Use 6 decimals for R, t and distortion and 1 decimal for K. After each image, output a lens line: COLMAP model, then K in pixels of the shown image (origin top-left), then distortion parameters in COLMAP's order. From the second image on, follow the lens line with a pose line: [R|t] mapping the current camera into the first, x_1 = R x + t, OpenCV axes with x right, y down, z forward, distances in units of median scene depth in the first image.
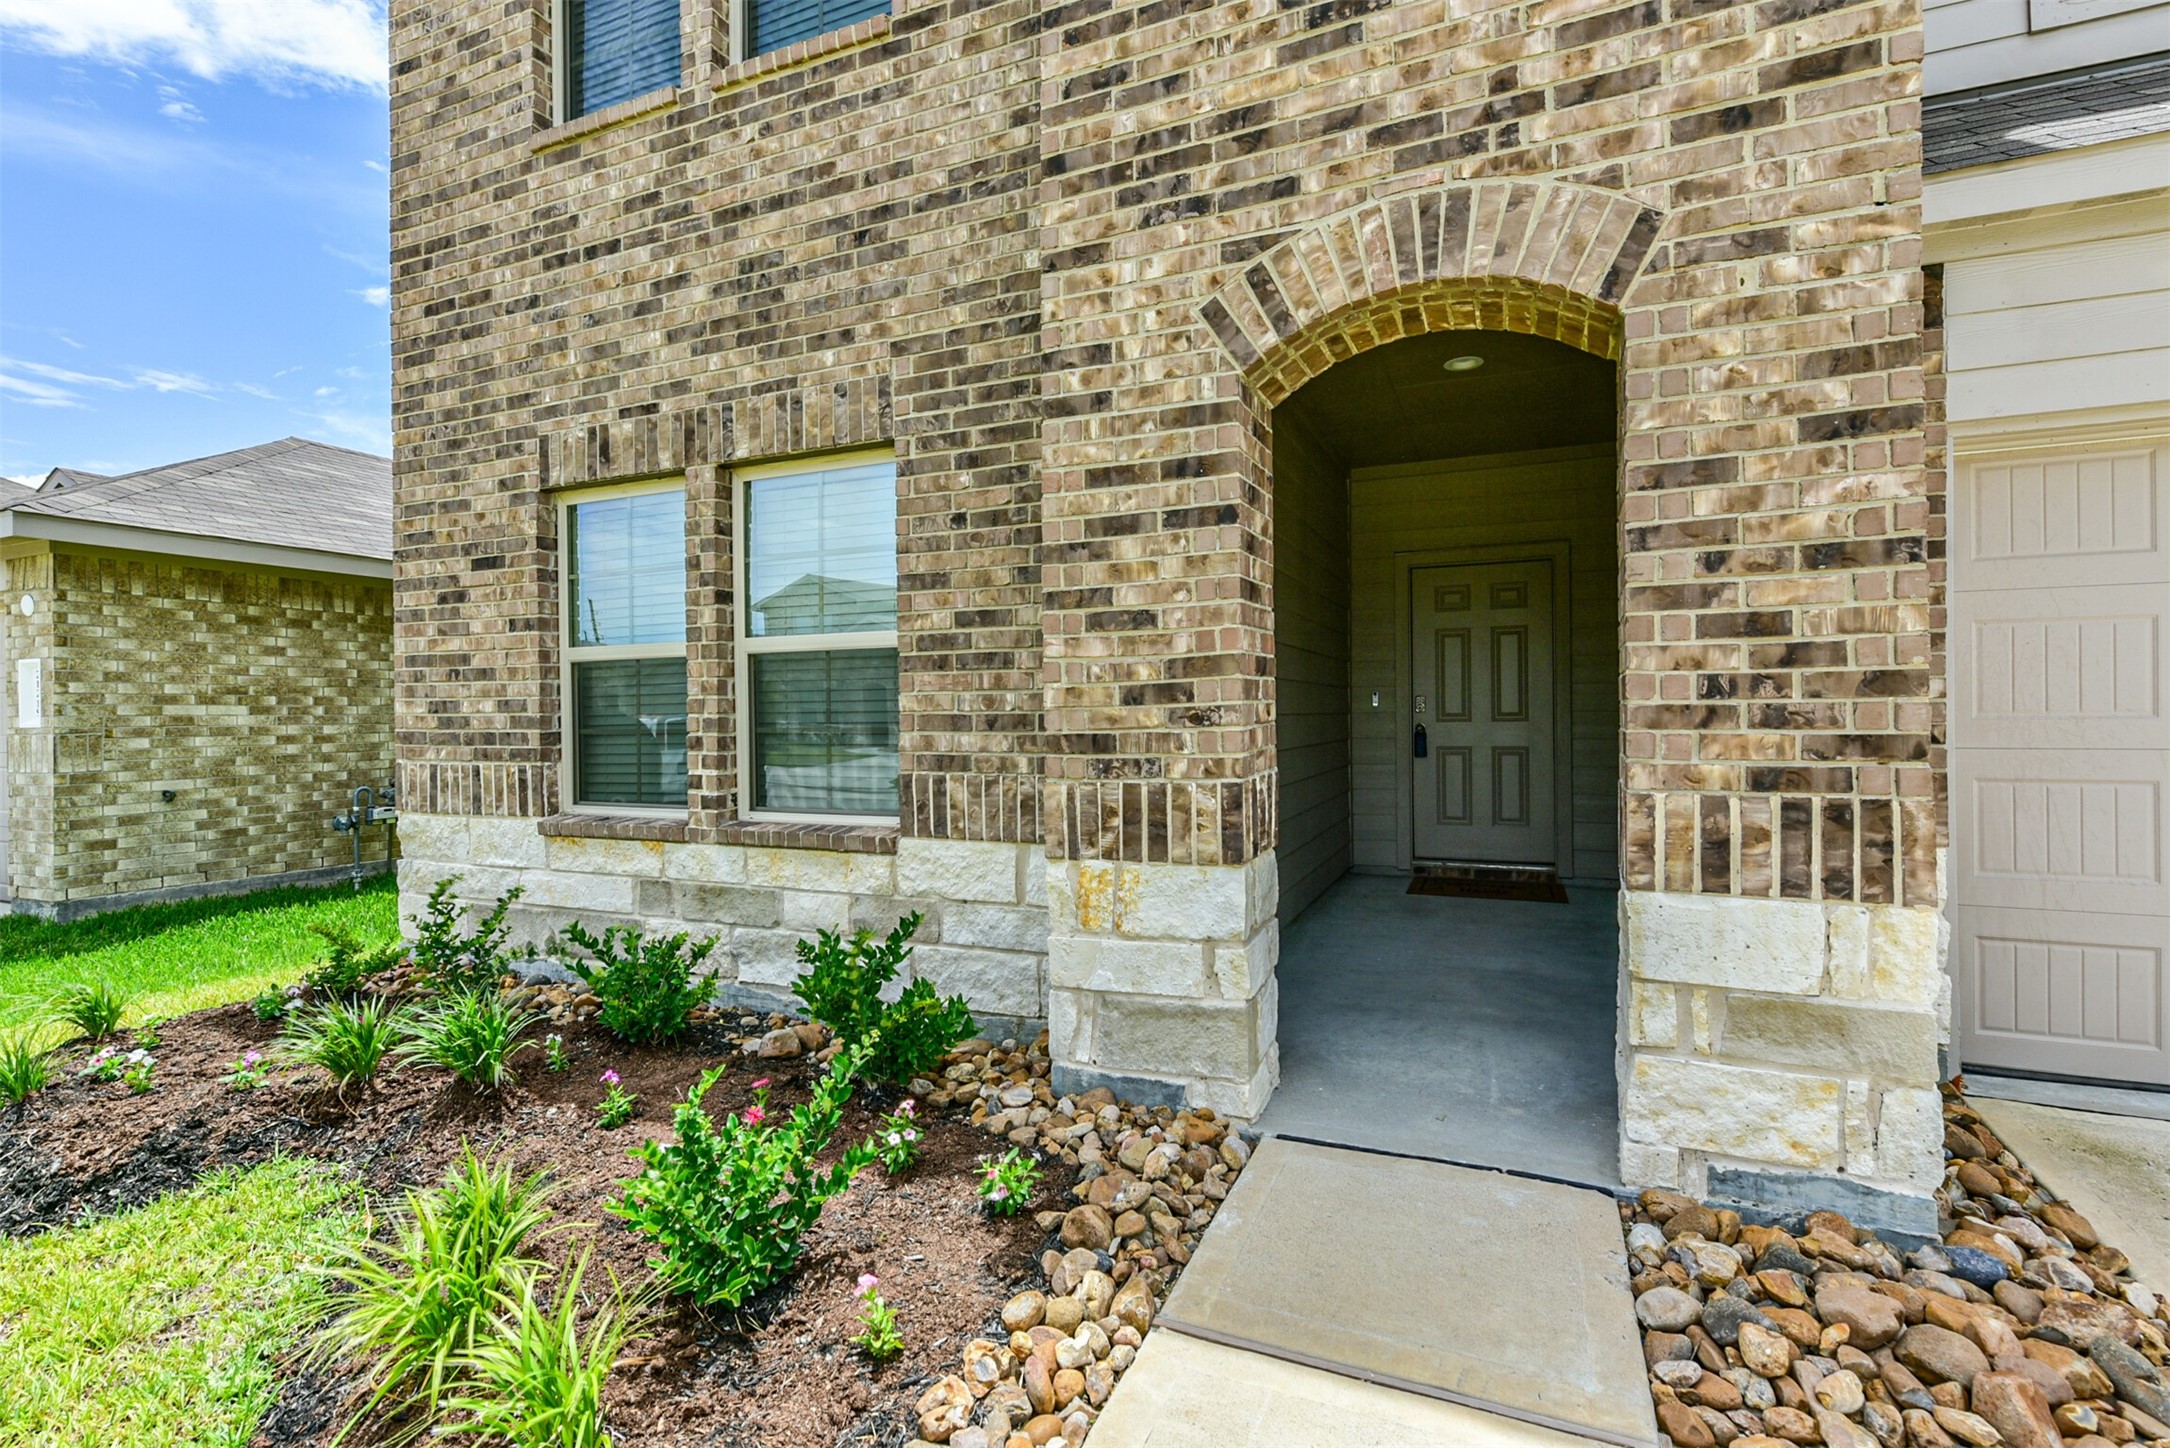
lens RADIAL K [[997.9, 0, 1085.3], [0, 997.9, 719.5], [0, 0, 1]] dist [0.000454, -0.000671]
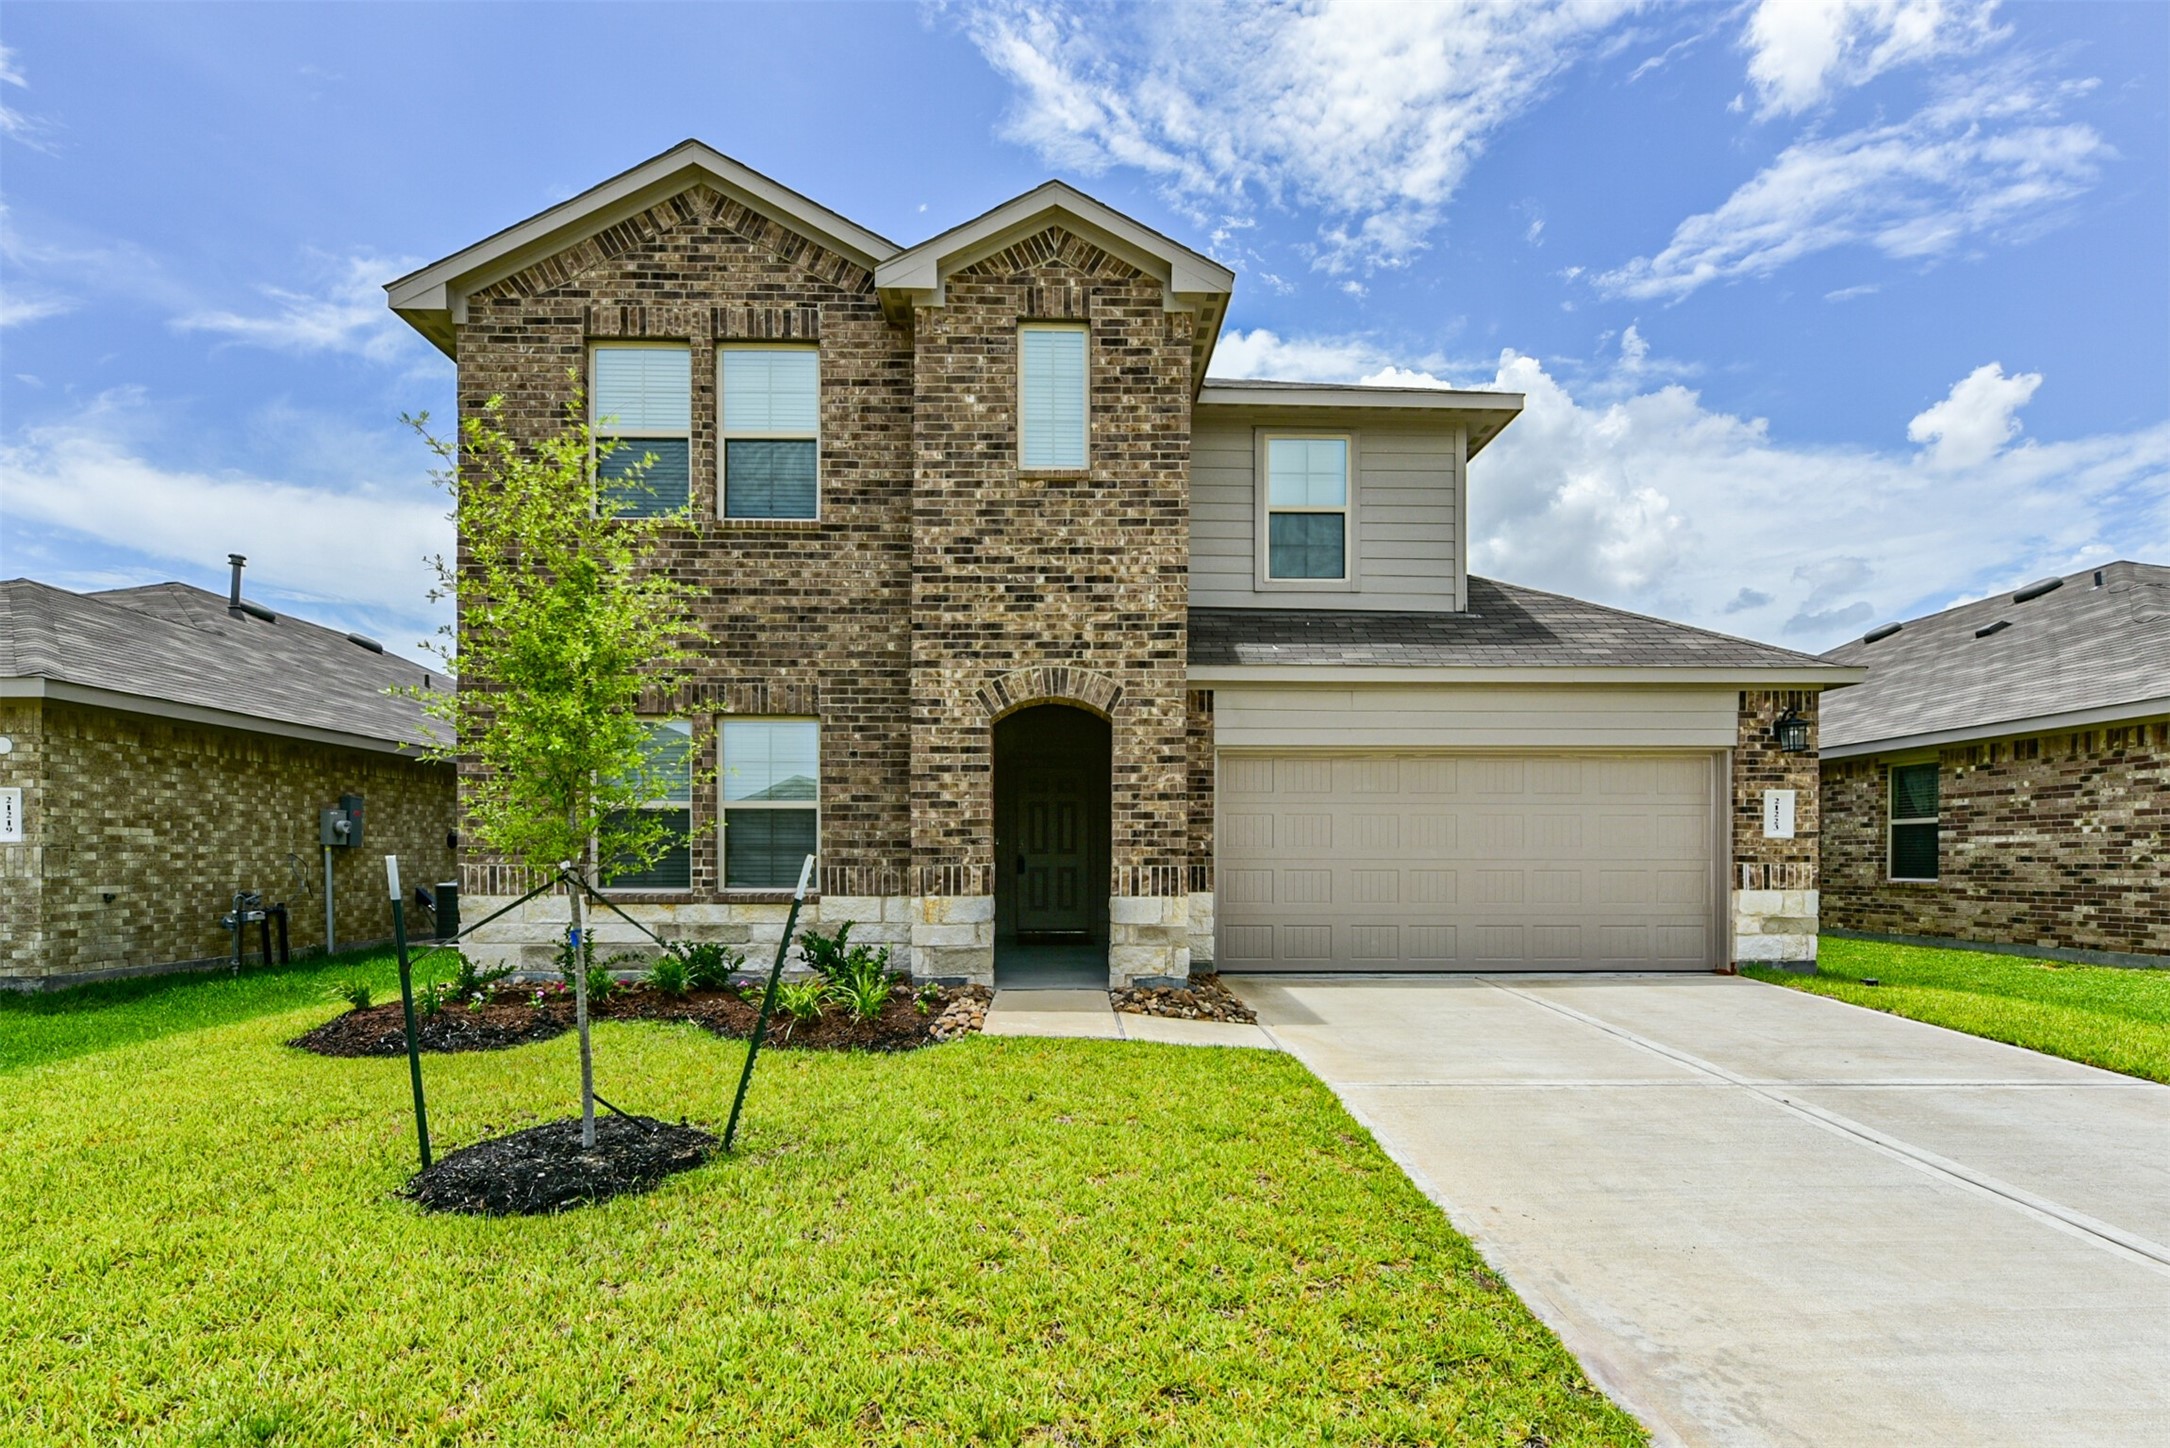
lens RADIAL K [[1003.6, 0, 1072.2], [0, 1003.6, 866.6], [0, 0, 1]] dist [-0.000519, -0.000106]
pose [[0.908903, 0.008198, 0.416927, -0.627319], [-0.007859, 0.999966, -0.002529, 0.056936], [-0.416934, -0.000978, 0.908936, -1.283422]]
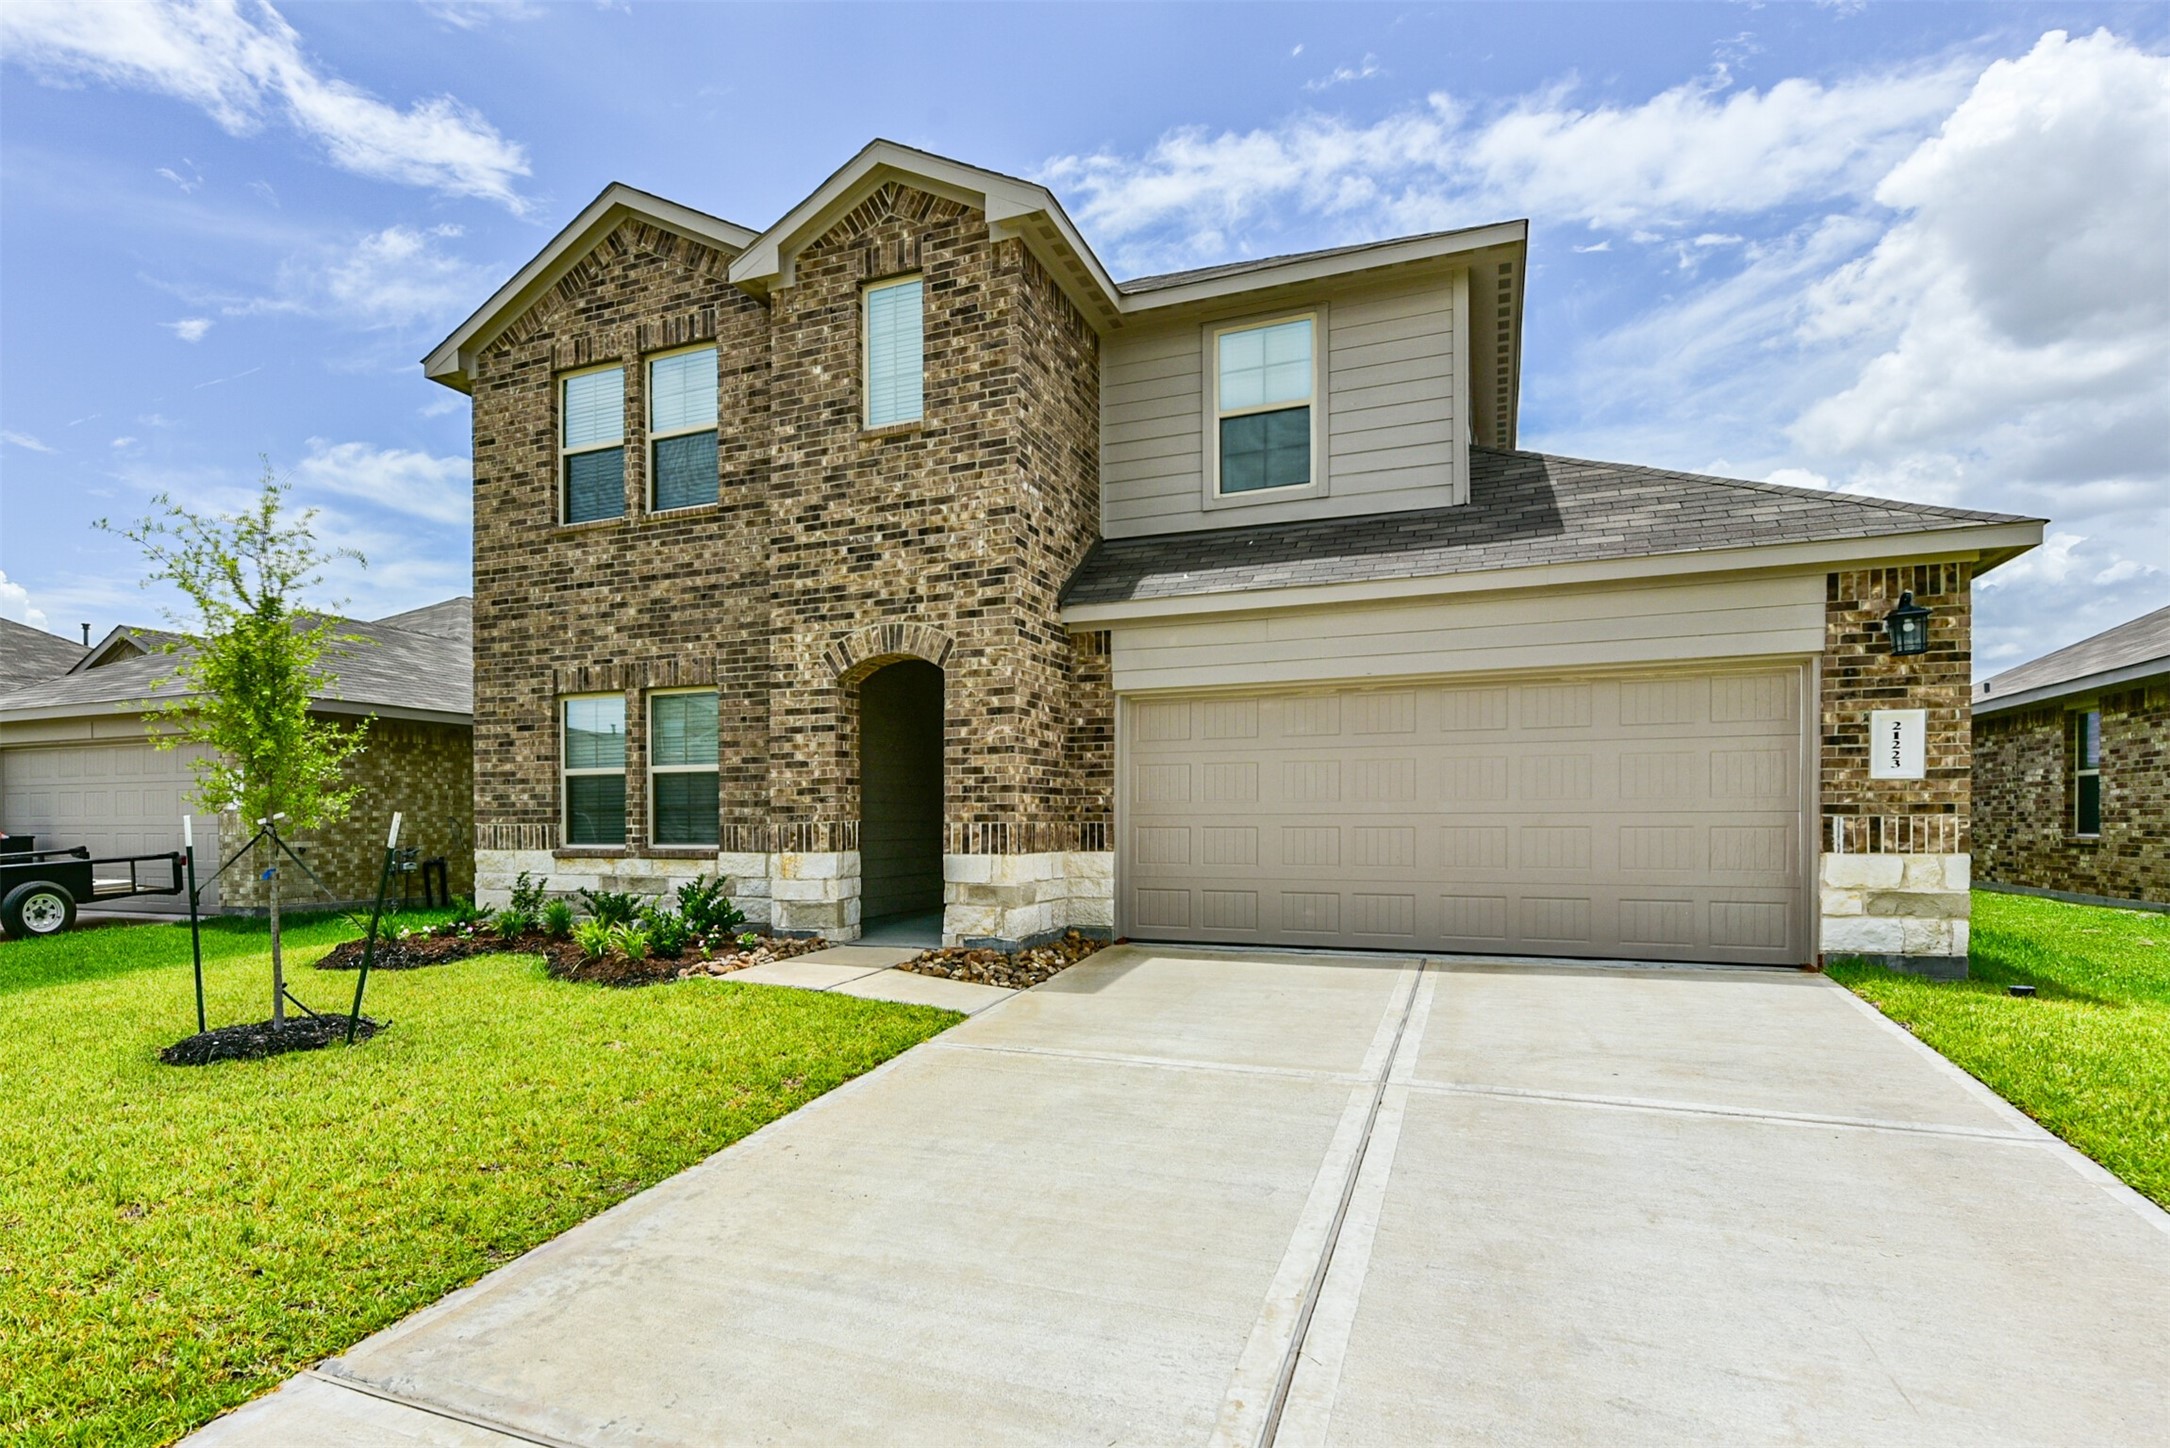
lens RADIAL K [[1138.4, 0, 953.3], [0, 1138.4, 831.5], [0, 0, 1]] dist [-0.001734, 0.000850]
pose [[0.999880, 0.005762, -0.014360, 0.423087], [-0.005722, 0.999980, 0.002813, 0.060731], [0.014376, -0.002731, 0.999893, -1.754665]]
